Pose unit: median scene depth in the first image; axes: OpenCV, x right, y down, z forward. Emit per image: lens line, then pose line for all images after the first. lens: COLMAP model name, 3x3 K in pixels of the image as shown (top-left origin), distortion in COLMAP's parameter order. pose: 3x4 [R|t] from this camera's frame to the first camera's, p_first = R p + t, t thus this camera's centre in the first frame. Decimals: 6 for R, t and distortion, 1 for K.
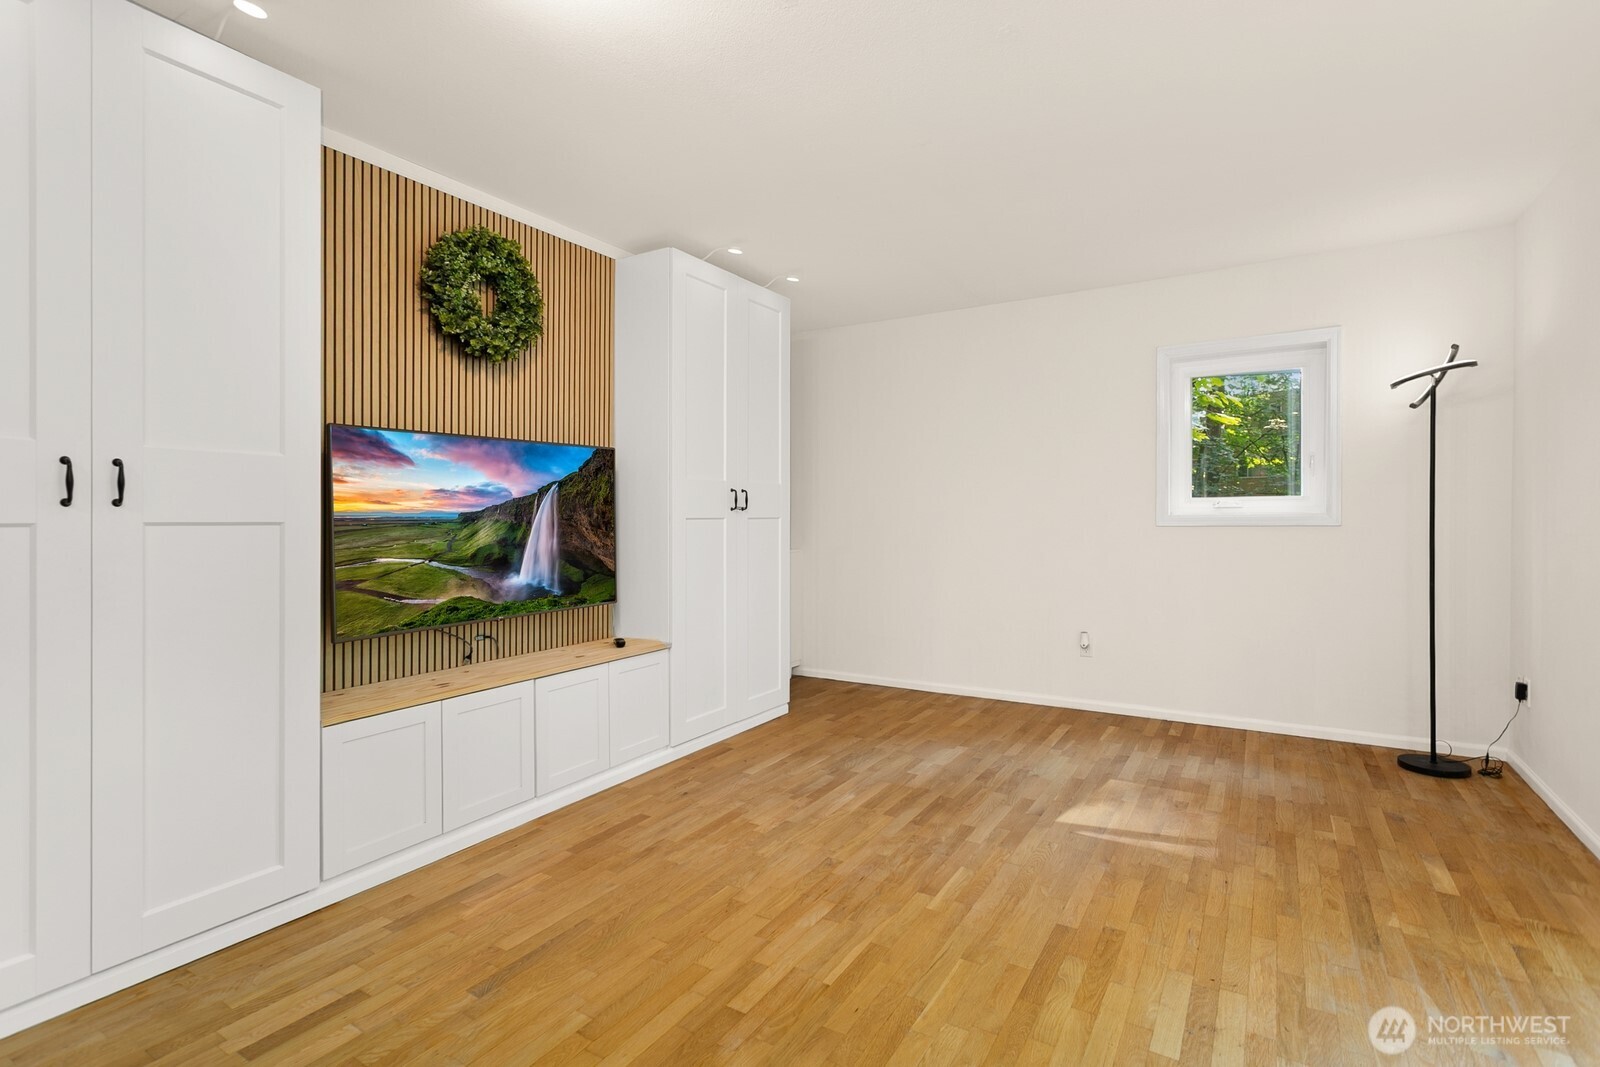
lens RADIAL K [[759.9, 0, 804.9], [0, 759.9, 523.4], [0, 0, 1]] dist [-0.000683, 0.000675]
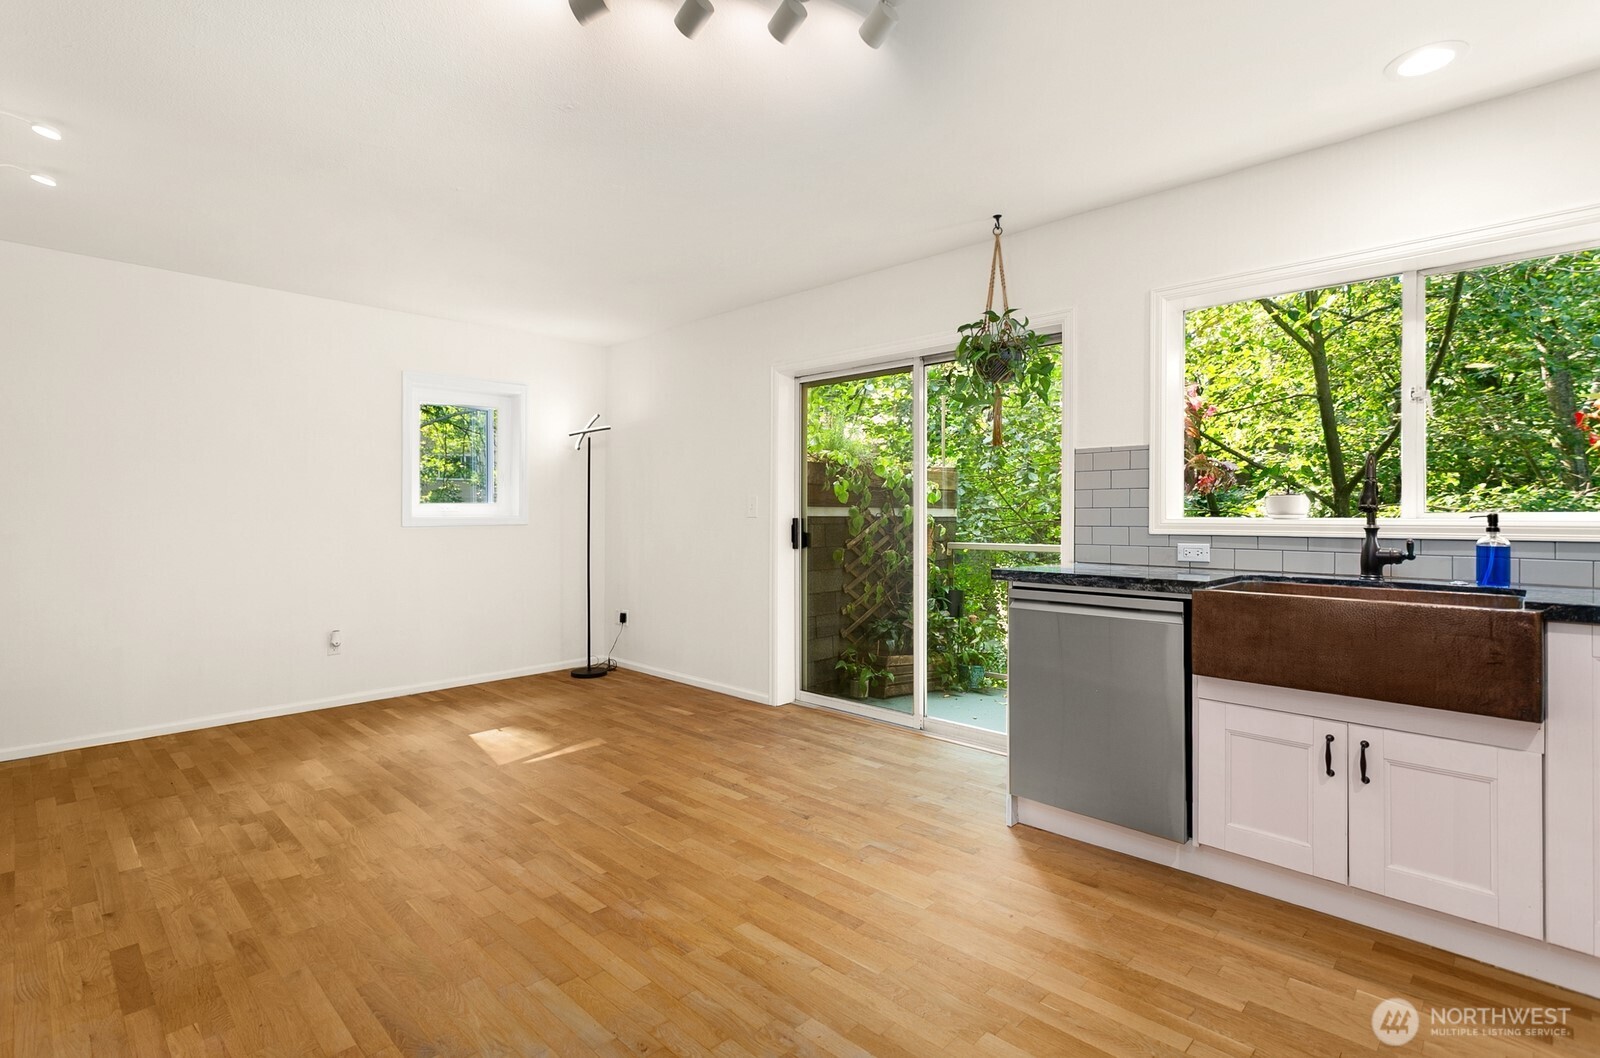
lens RADIAL K [[762.2, 0, 805.1], [0, 762.2, 511.3], [0, 0, 1]] dist [0.002756, 0.000704]
pose [[0.214160, 0.008521, 0.976761, -0.817342], [0.008400, 0.999909, -0.010565, -0.003733], [-0.976762, 0.010468, 0.214069, 0.251590]]
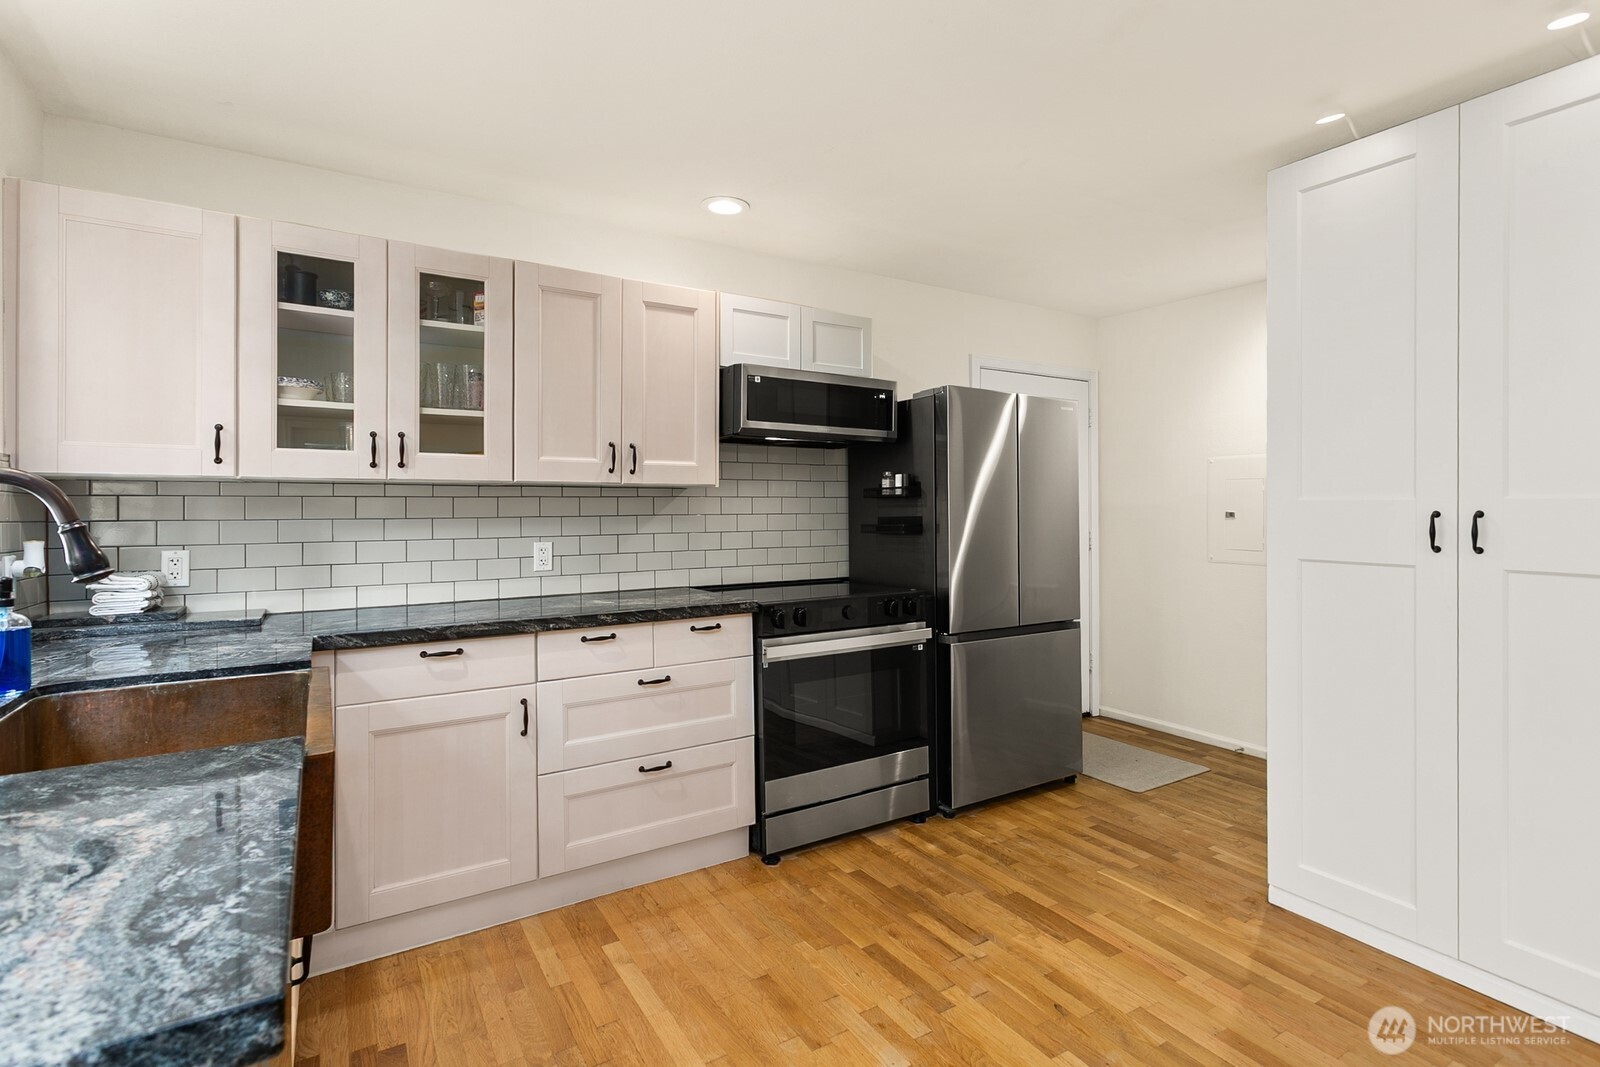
lens RADIAL K [[775.7, 0, 803.1], [0, 775.7, 509.5], [0, 0, 1]] dist [0.001876, 0.000797]
pose [[-0.451756, 0.002383, -0.892138, 0.364120], [-0.007610, 0.999950, 0.006524, -0.057712], [0.892109, 0.009737, -0.451715, 0.424691]]
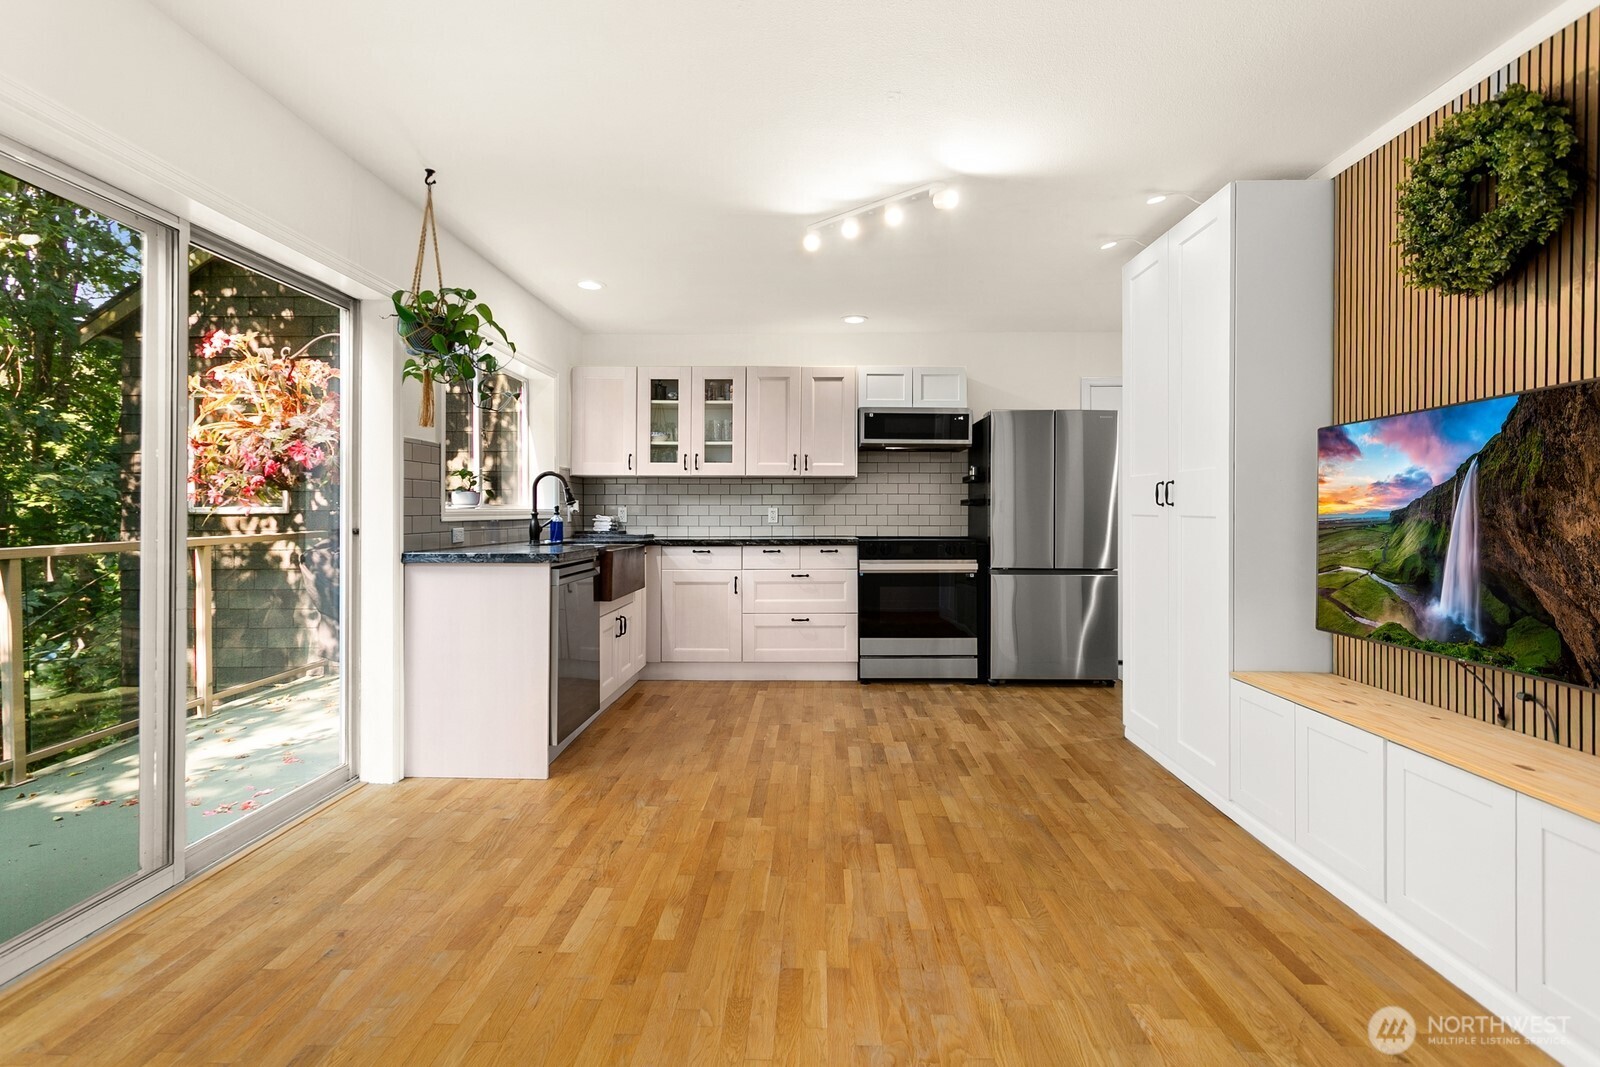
lens RADIAL K [[757.9, 0, 802.3], [0, 757.9, 515.0], [0, 0, 1]] dist [0.001214, 0.001192]
pose [[-0.863654, 0.000973, -0.504084, 0.512011], [-0.008457, 0.999829, 0.016419, -0.015491], [0.504014, 0.018443, -0.863498, 1.415704]]
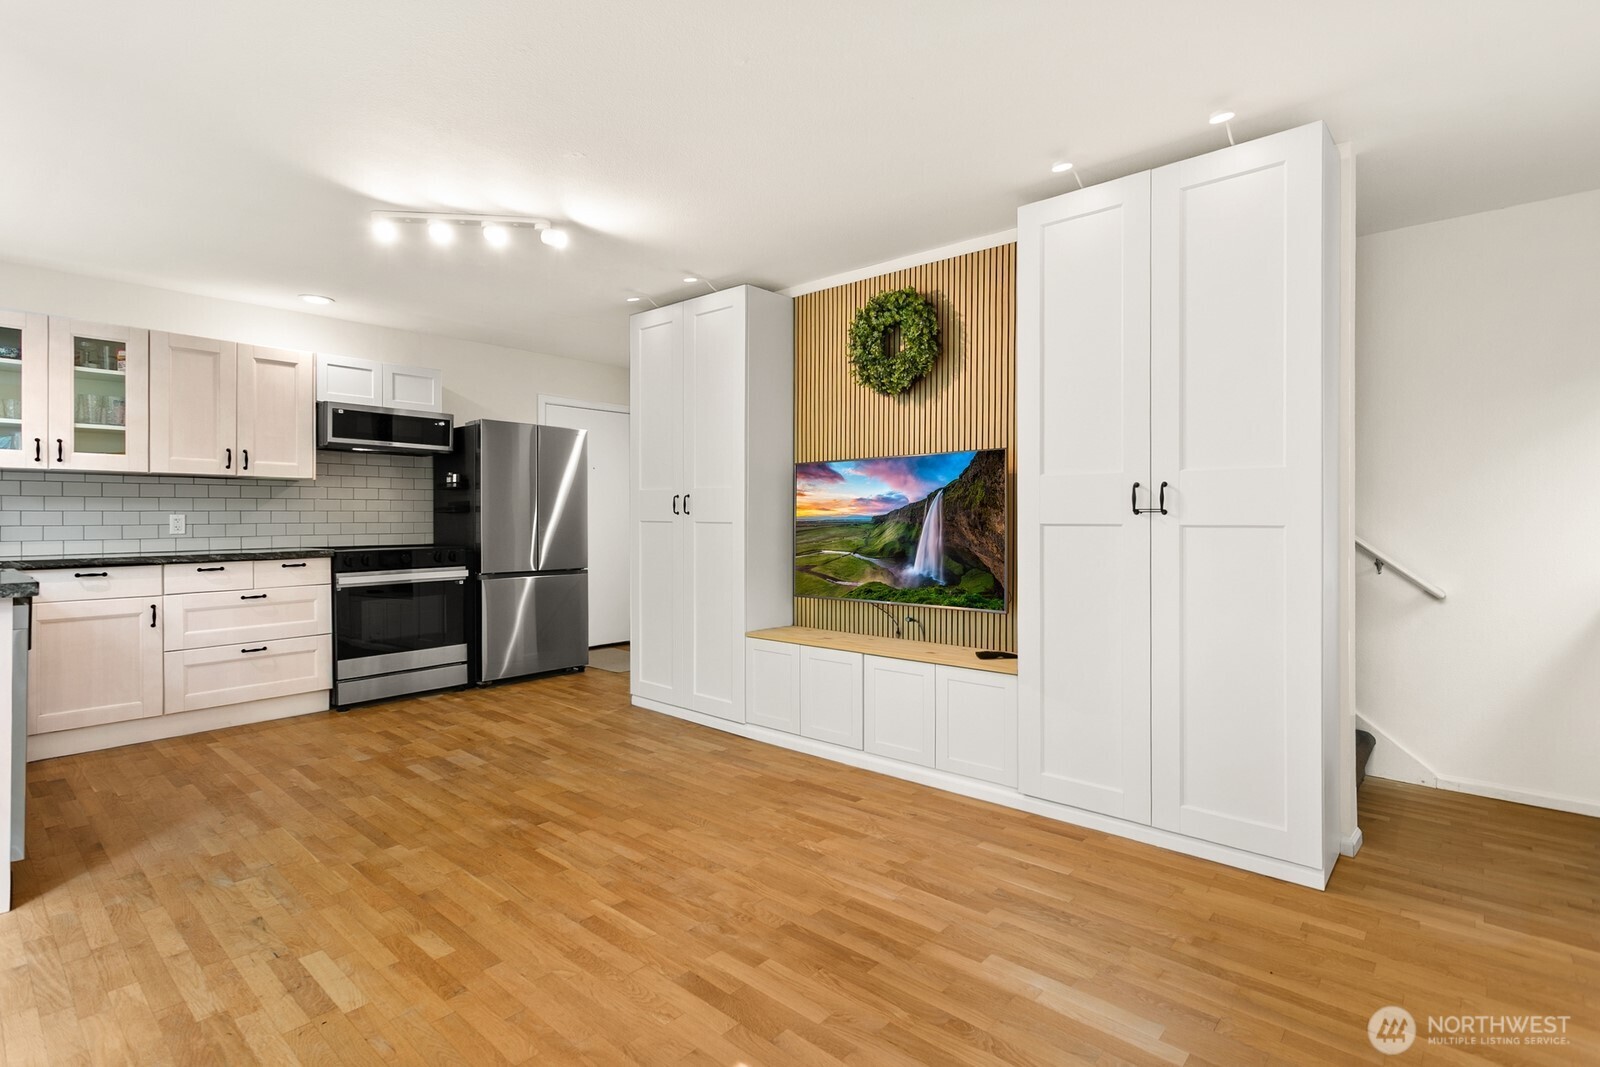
lens RADIAL K [[770.5, 0, 797.9], [0, 770.5, 520.3], [0, 0, 1]] dist [0.006515, 0.000633]
pose [[-0.175718, 0.004416, -0.984431, 0.926740], [-0.011906, 0.999907, 0.006611, -0.015147], [0.984368, 0.012882, -0.175650, 1.175673]]
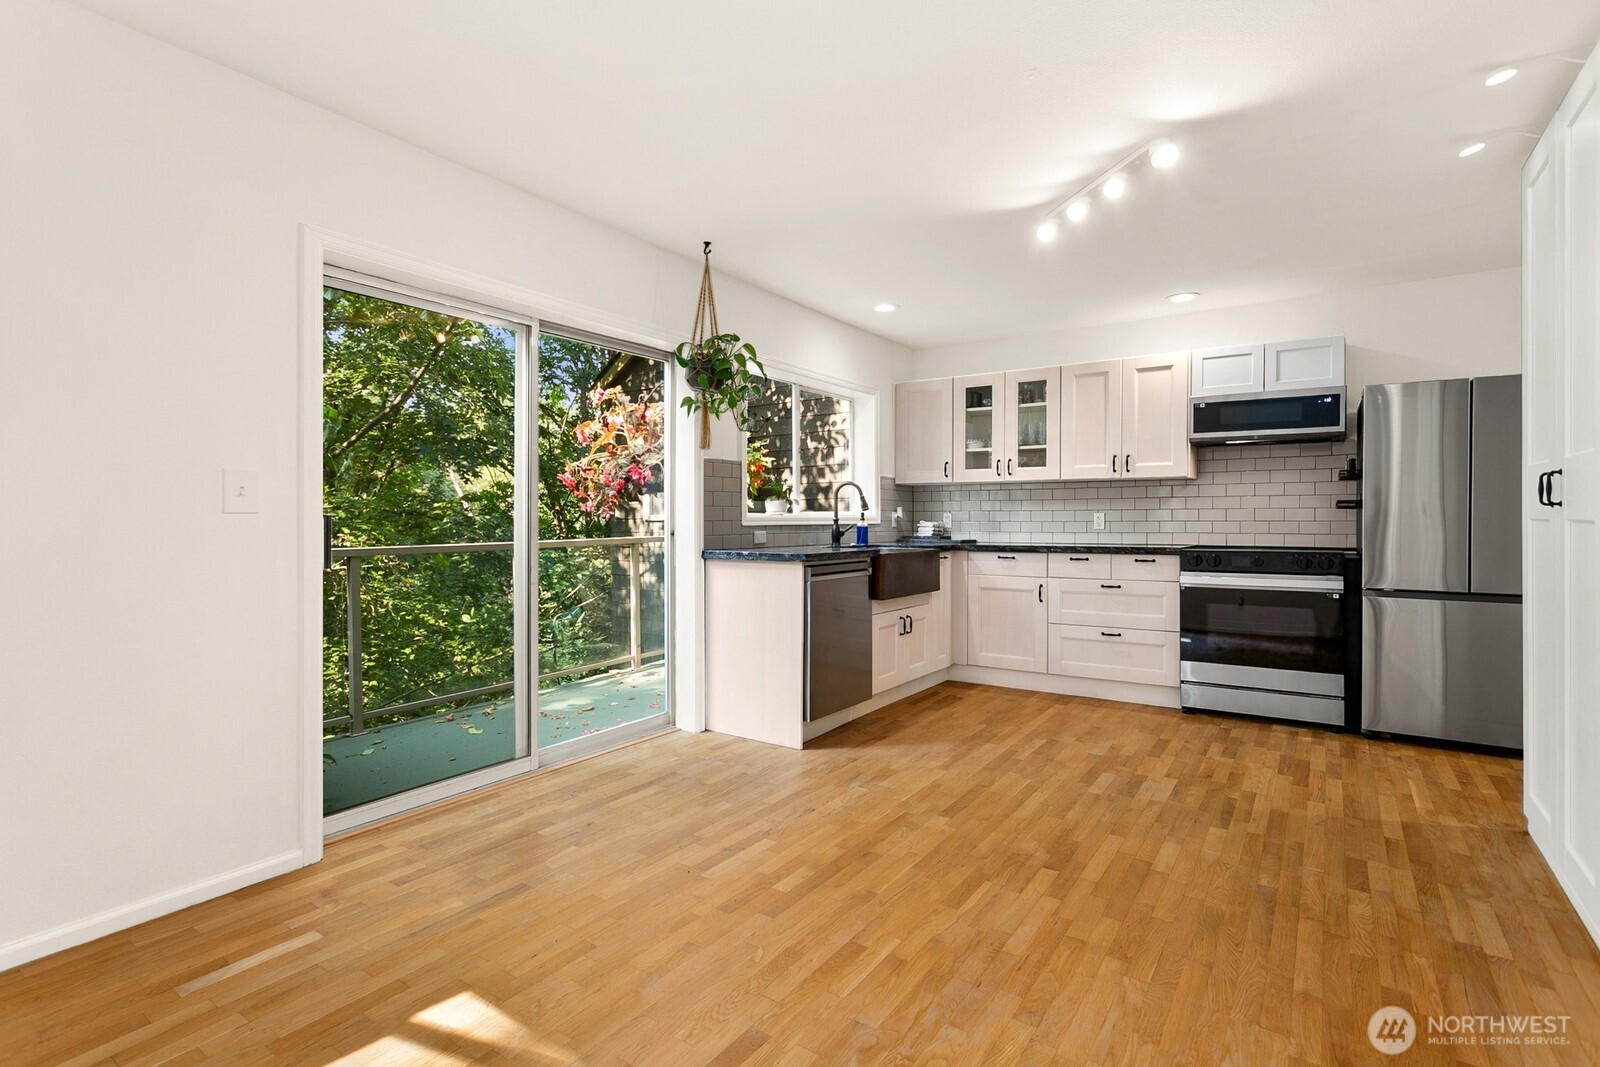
lens RADIAL K [[759.9, 0, 804.9], [0, 759.9, 523.4], [0, 0, 1]] dist [-0.000683, 0.000675]
pose [[-0.998726, 0.000384, 0.050466, 0.185943], [0.001366, 0.999810, 0.019431, -0.012728], [-0.050449, 0.019475, -0.998537, 1.551793]]
